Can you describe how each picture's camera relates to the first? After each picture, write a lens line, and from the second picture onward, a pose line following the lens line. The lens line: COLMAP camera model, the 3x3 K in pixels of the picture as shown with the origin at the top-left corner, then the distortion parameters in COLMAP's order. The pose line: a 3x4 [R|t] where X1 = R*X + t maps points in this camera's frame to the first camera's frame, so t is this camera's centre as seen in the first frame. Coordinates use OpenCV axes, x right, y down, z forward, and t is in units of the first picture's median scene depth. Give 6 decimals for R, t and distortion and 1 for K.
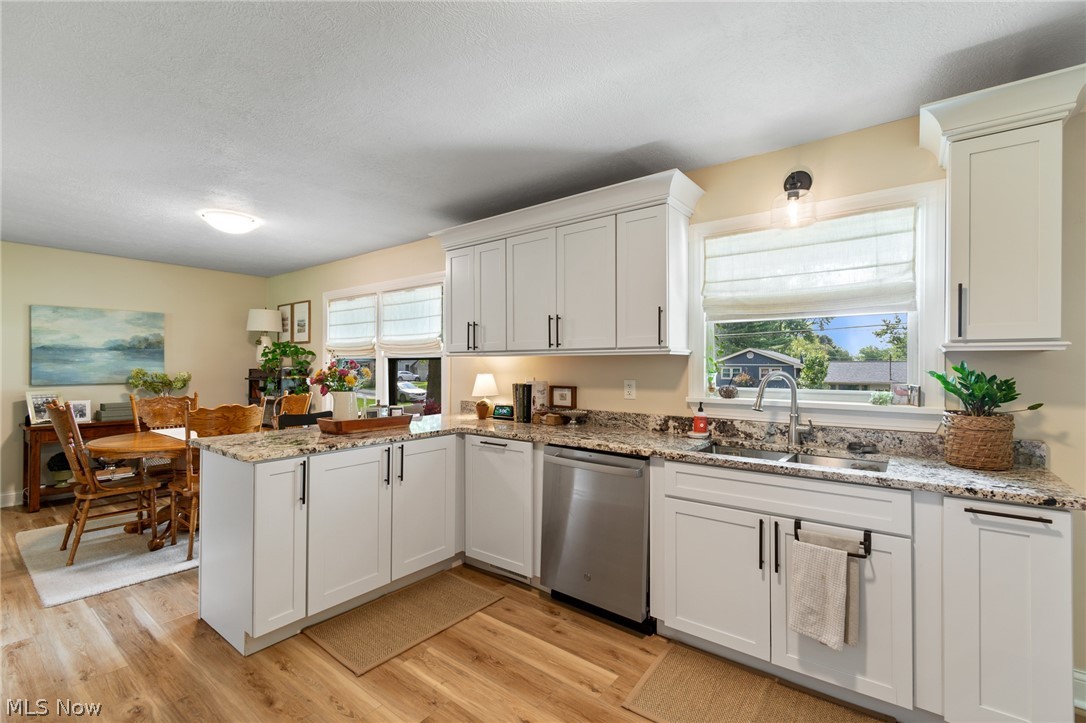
lens RADIAL K [[479.4, 0, 543.0], [0, 479.4, 361.5], [0, 0, 1]] dist [-0.000961, -0.000077]
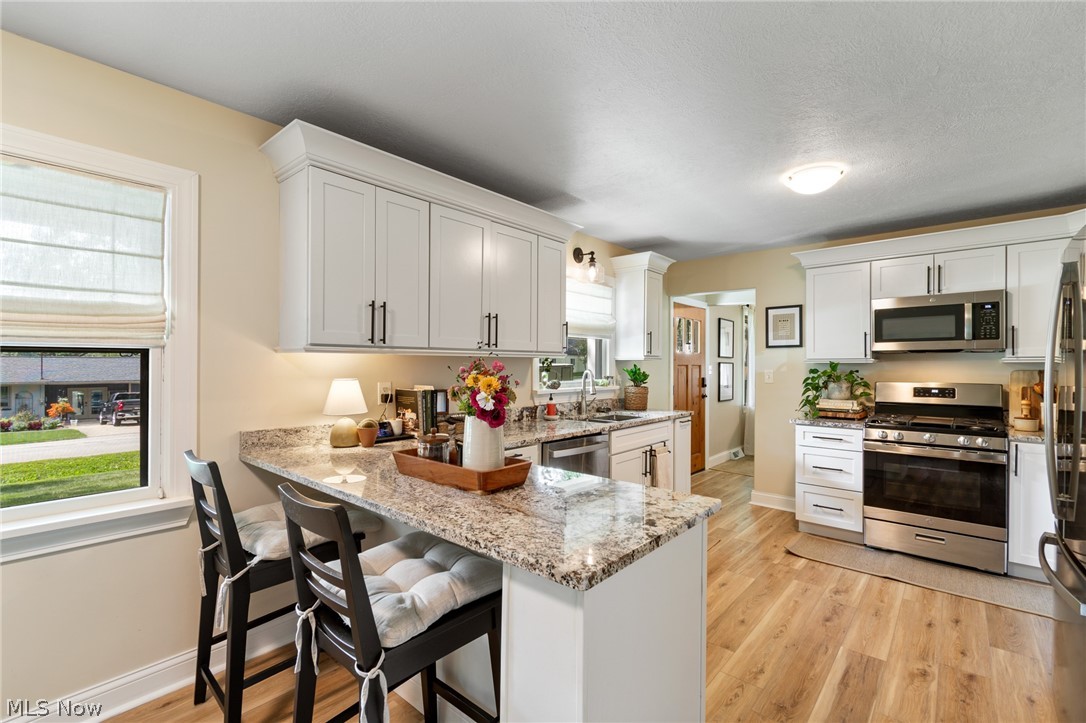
lens RADIAL K [[486.6, 0, 543.0], [0, 486.6, 361.5], [0, 0, 1]] dist [-0.001323, -0.000150]
pose [[0.051583, 0.002667, 0.998665, -0.931559], [-0.014654, 0.999891, -0.001913, -0.001945], [-0.998561, -0.014536, 0.051617, 0.848676]]
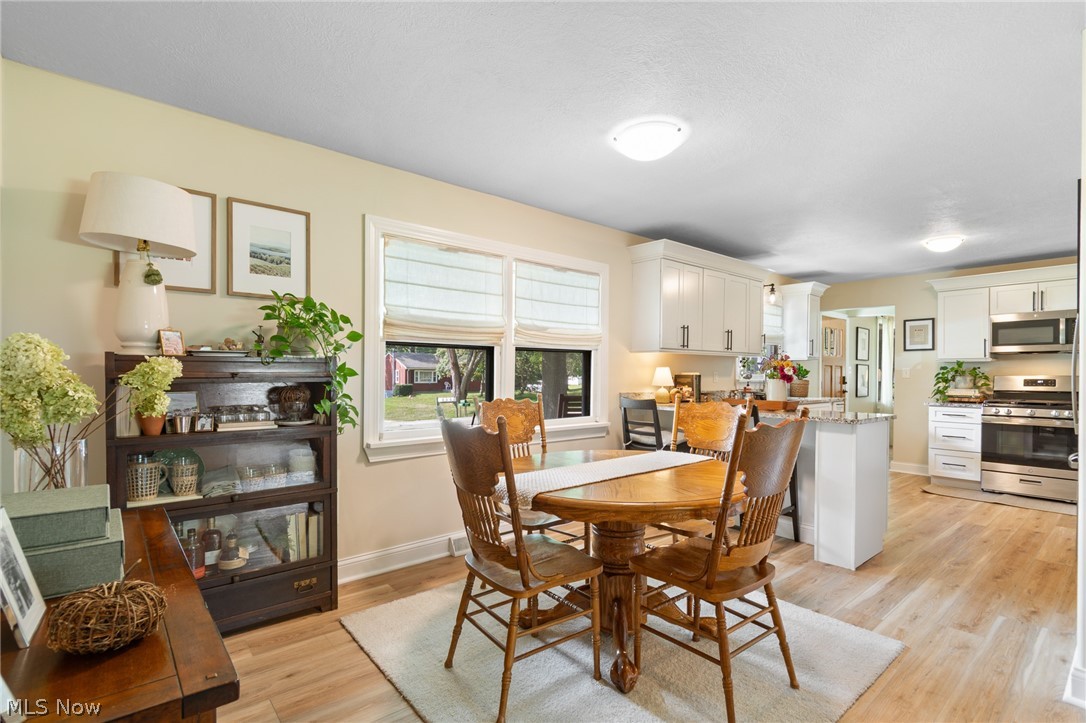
lens RADIAL K [[519.7, 0, 539.3], [0, 519.7, 372.6], [0, 0, 1]] dist [0.003018, -0.008975]
pose [[0.207837, -0.001538, 0.978162, -1.775480], [-0.016430, 0.999852, 0.005063, 0.045045], [-0.978025, -0.017123, 0.207781, 1.251891]]
